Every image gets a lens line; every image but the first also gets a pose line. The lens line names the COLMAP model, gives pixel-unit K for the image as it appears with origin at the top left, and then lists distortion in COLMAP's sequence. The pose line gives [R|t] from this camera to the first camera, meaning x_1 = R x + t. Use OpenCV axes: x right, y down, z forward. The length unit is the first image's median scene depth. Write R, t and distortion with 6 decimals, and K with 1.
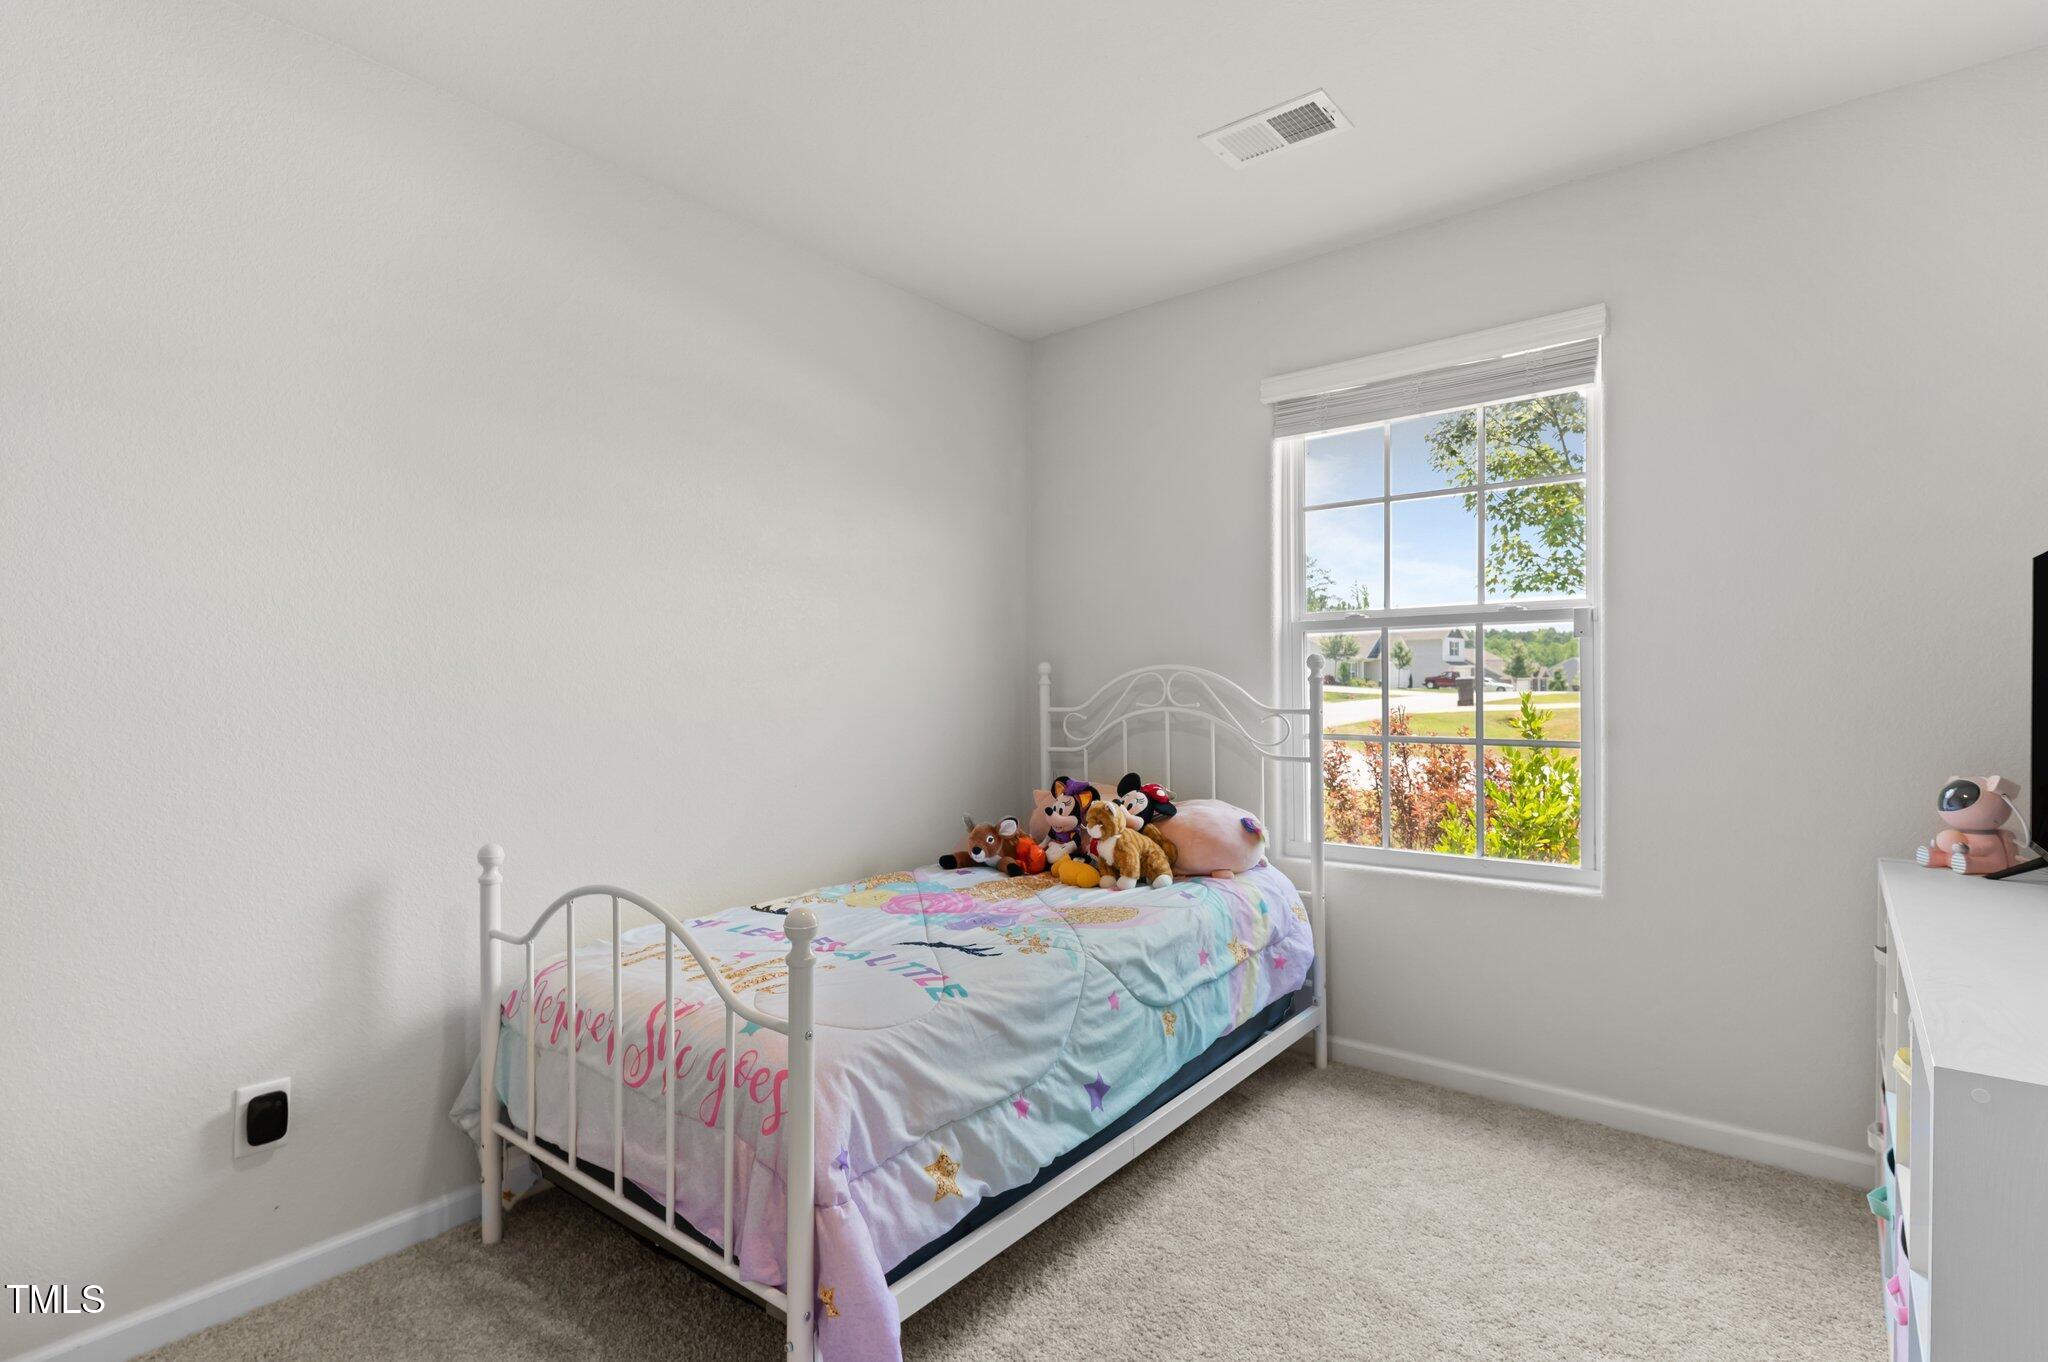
lens RADIAL K [[998.7, 0, 1024.0], [0, 998.7, 681.0], [0, 0, 1]] dist [0.011361, -0.000018]
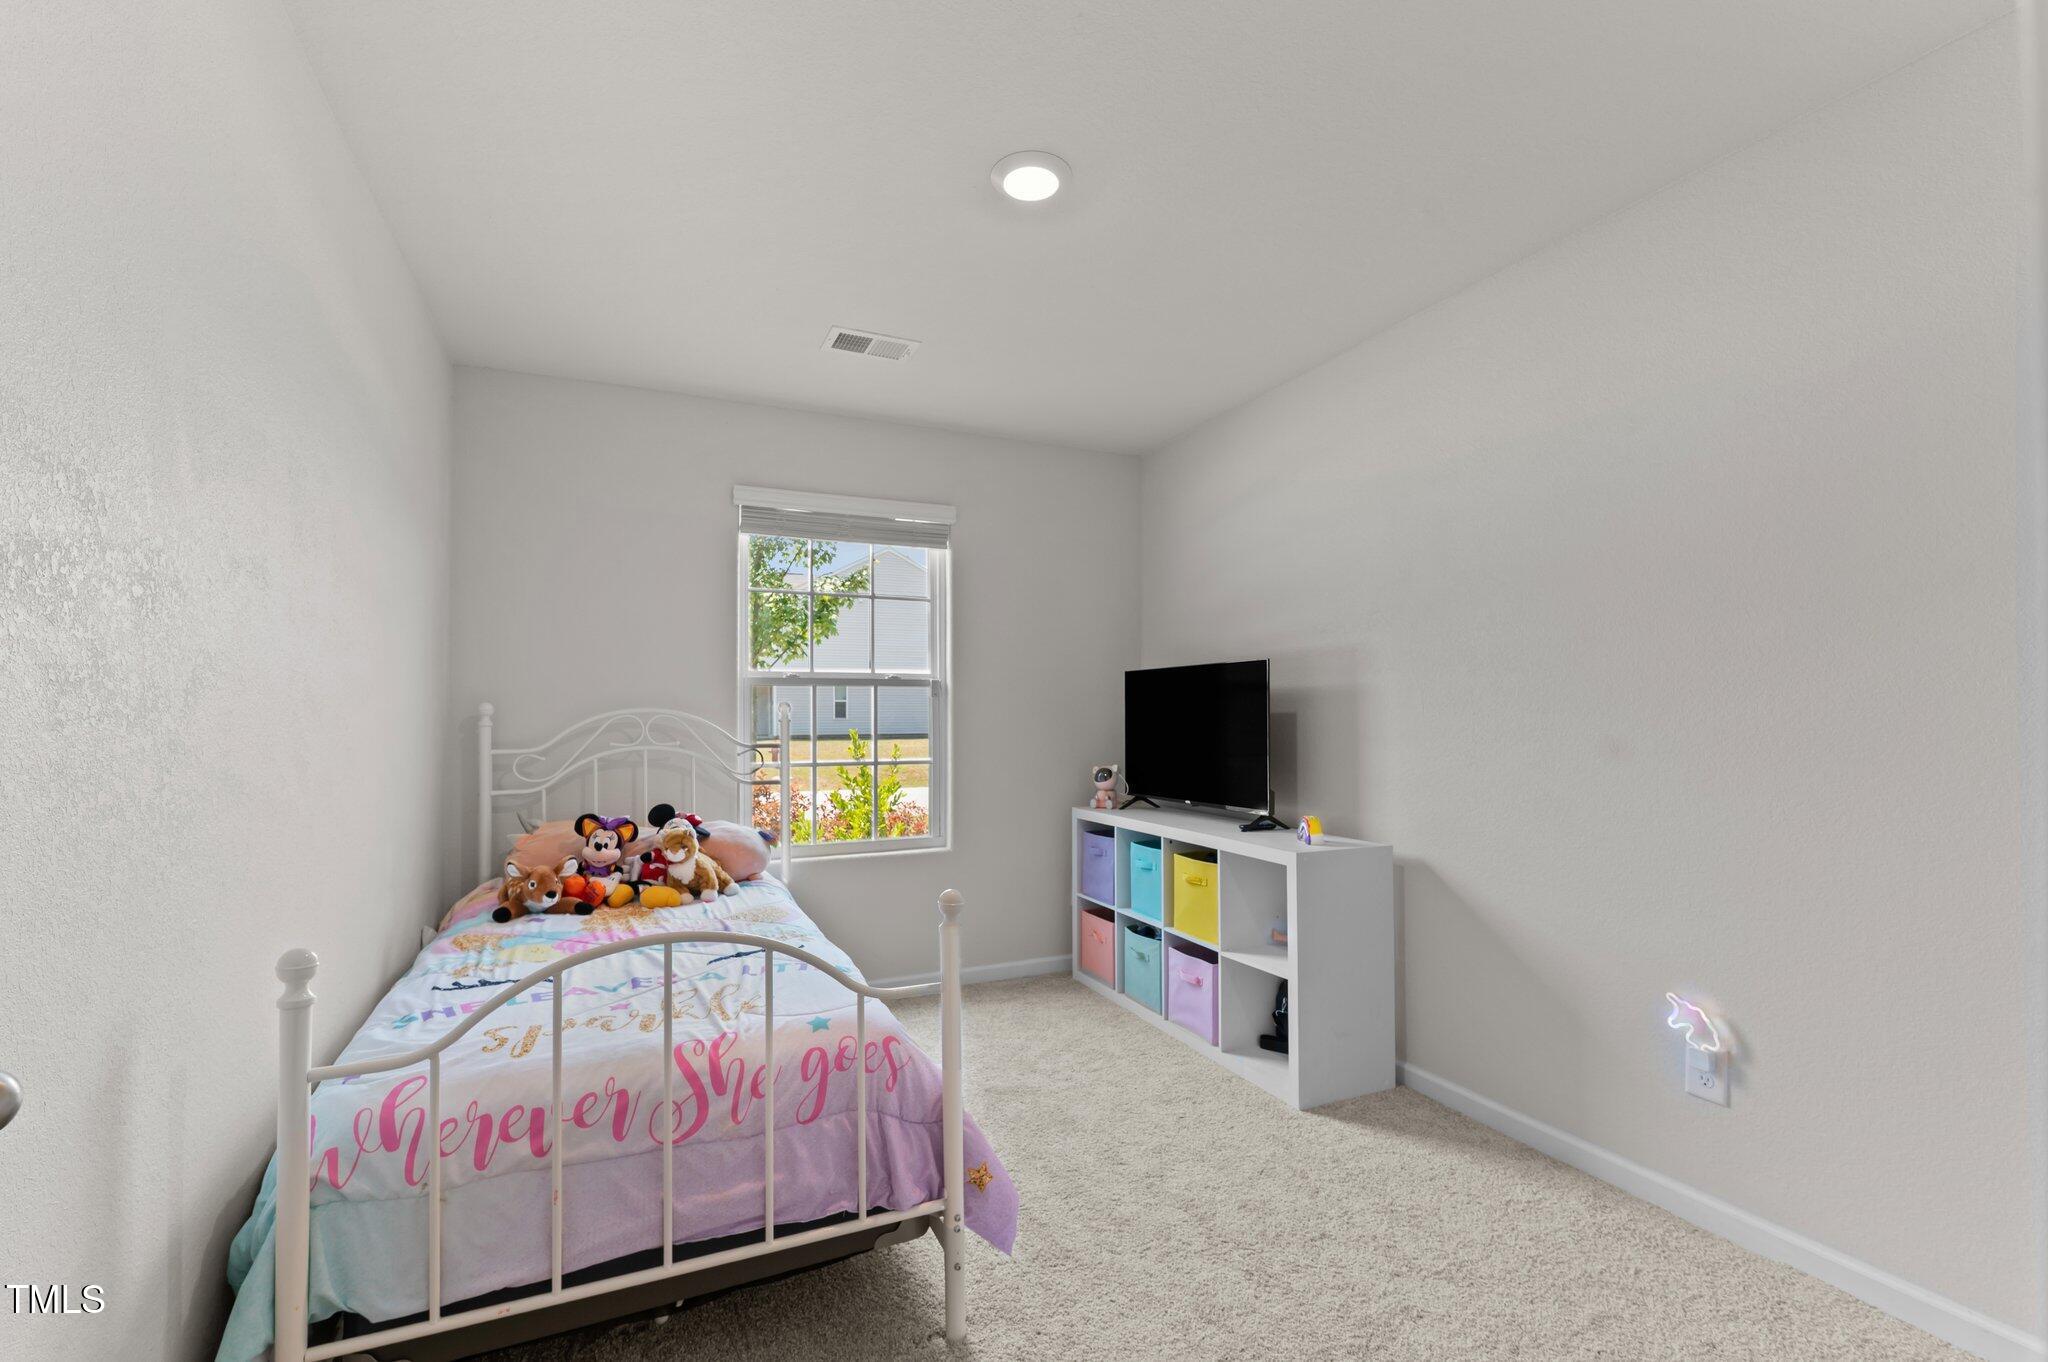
lens RADIAL K [[874.1, 0, 1024.0], [0, 874.1, 681.0], [0, 0, 1]] dist [-0.010123, -0.000330]
pose [[0.440302, 0.050097, 0.896451, -0.660371], [0.000841, 0.998419, -0.056208, 0.010017], [-0.897850, 0.025502, 0.439563, 0.217381]]
